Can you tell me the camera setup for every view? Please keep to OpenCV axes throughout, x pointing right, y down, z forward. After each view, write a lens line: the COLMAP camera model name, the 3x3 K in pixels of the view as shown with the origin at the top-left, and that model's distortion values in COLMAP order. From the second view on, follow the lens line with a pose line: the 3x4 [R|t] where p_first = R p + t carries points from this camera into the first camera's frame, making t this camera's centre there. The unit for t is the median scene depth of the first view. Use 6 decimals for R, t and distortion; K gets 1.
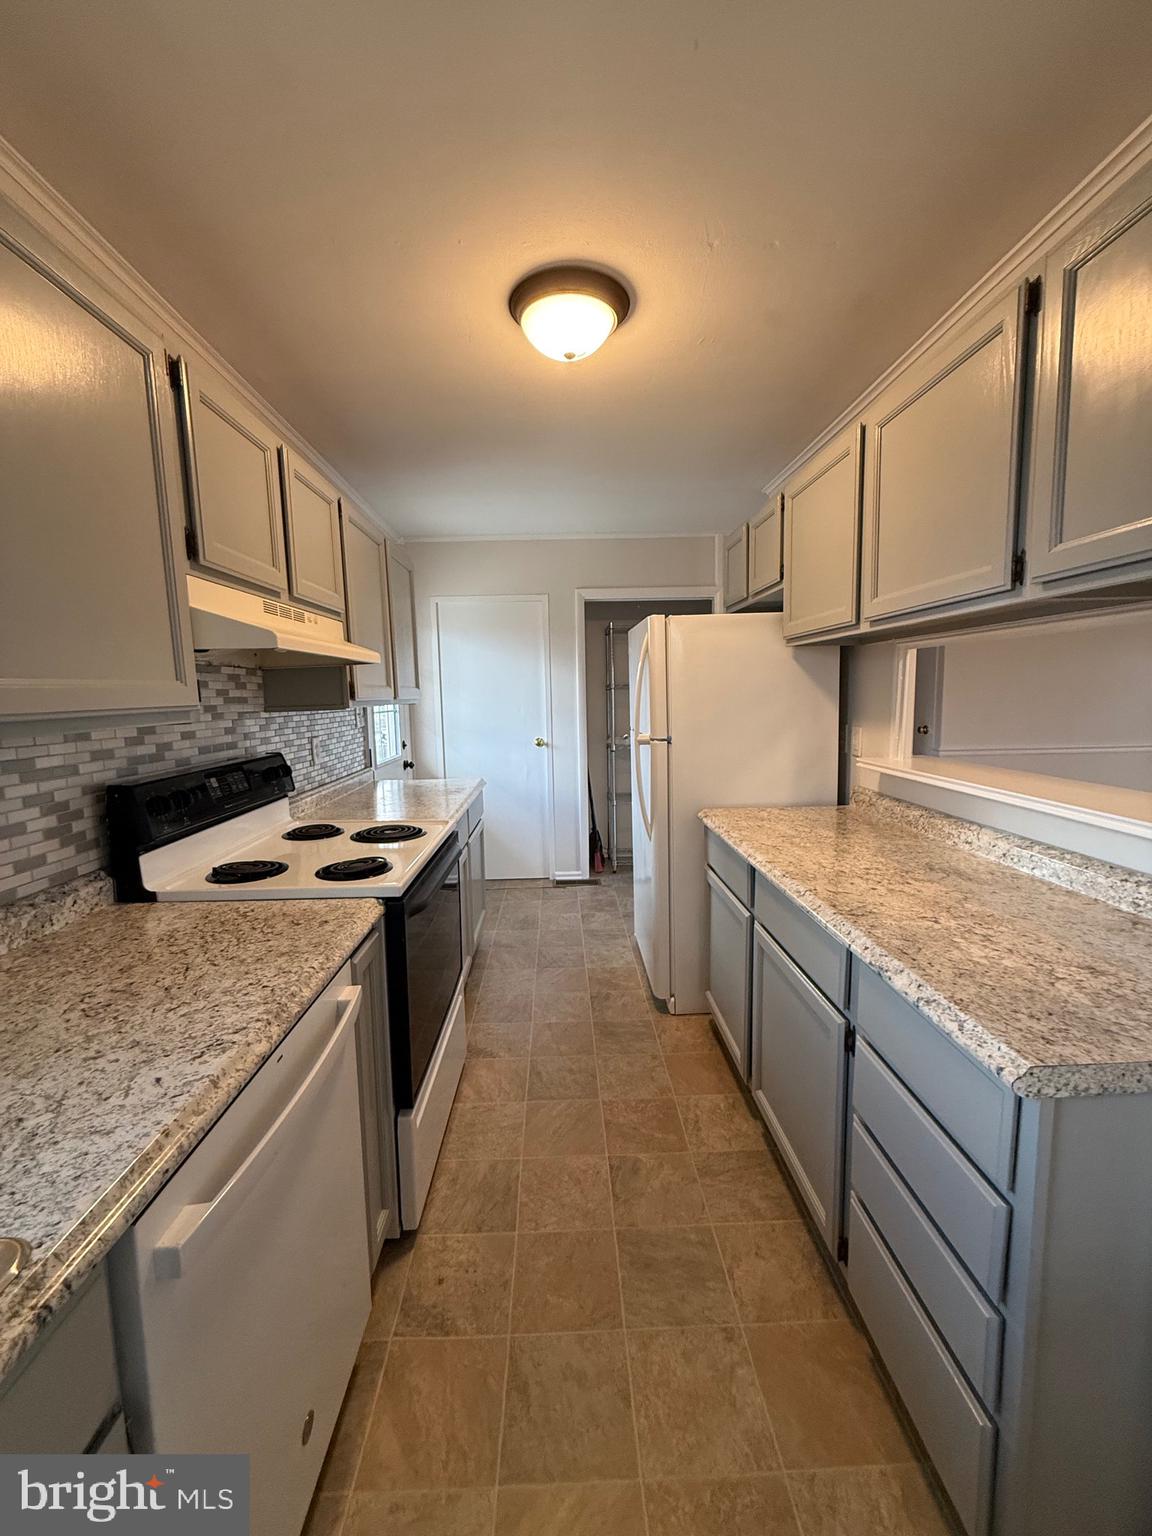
lens RADIAL K [[611.9, 0, 574.5], [0, 611.9, 764.1], [0, 0, 1]] dist [-0.000747, 0.000686]
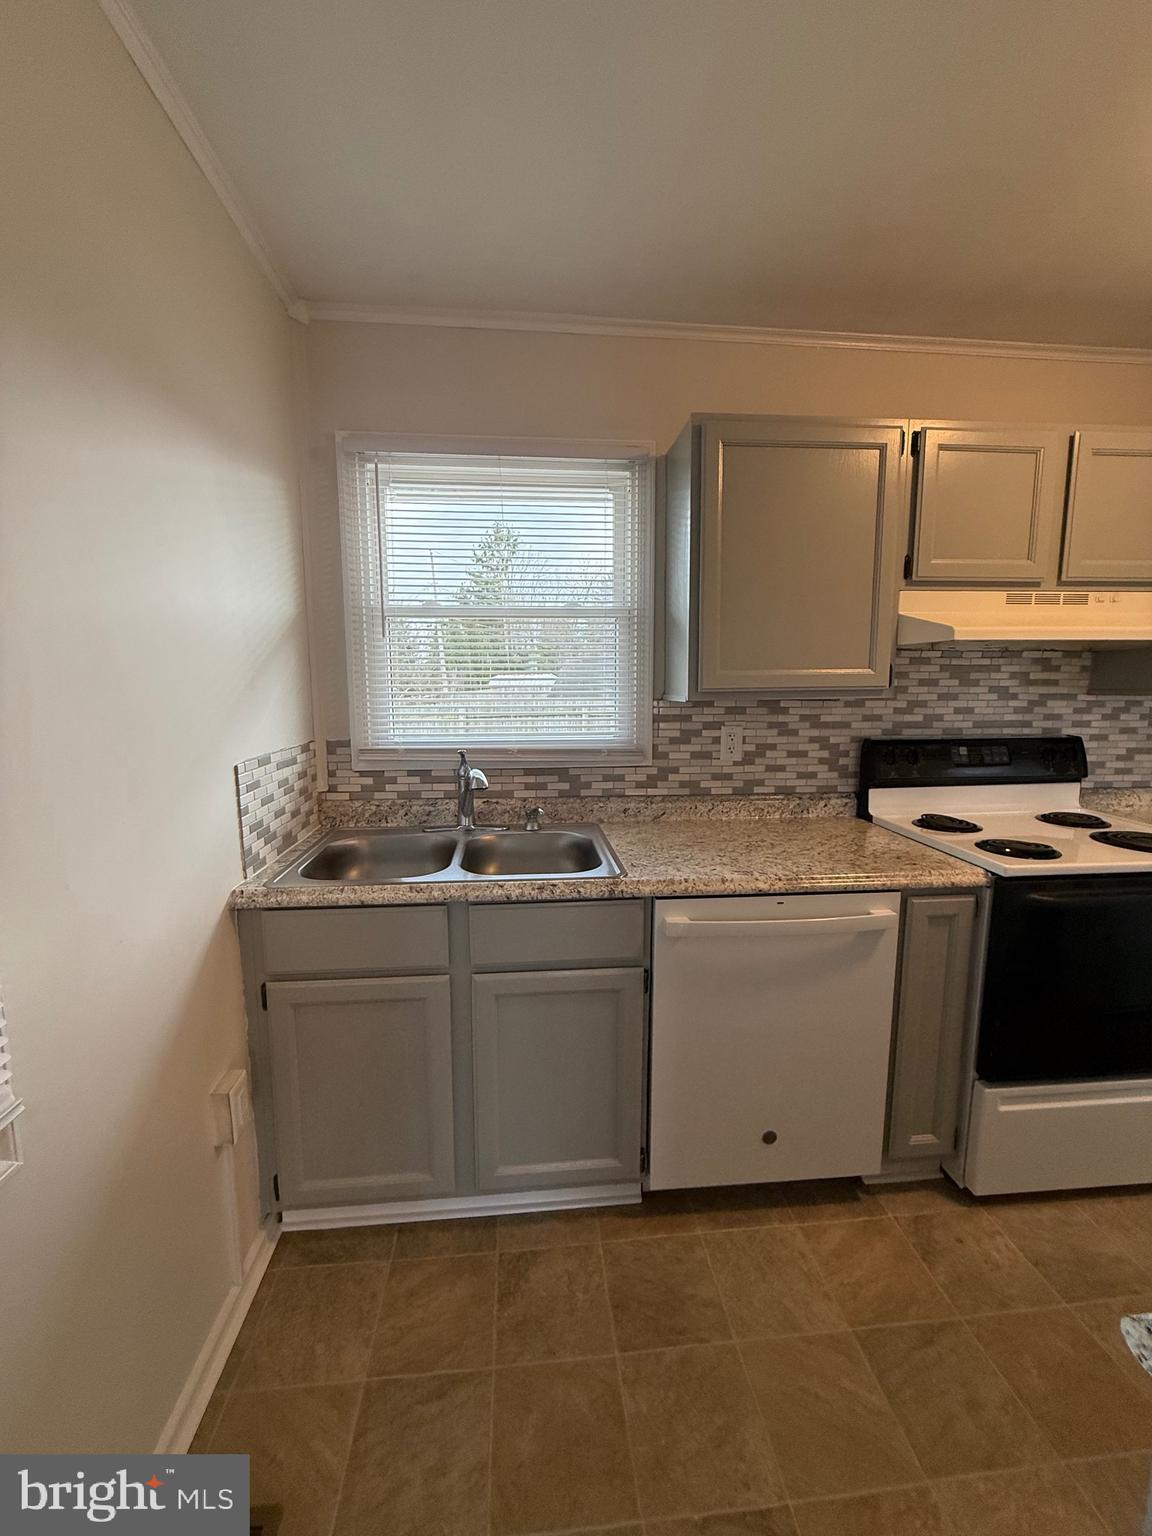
lens RADIAL K [[611.9, 0, 573.9], [0, 611.9, 767.2], [0, 0, 1]] dist [-0.000747, 0.000686]
pose [[0.065813, 0.157137, -0.985381, 0.683654], [-0.113540, 0.982288, 0.149061, -0.038142], [0.991351, 0.102070, 0.082488, 0.182717]]
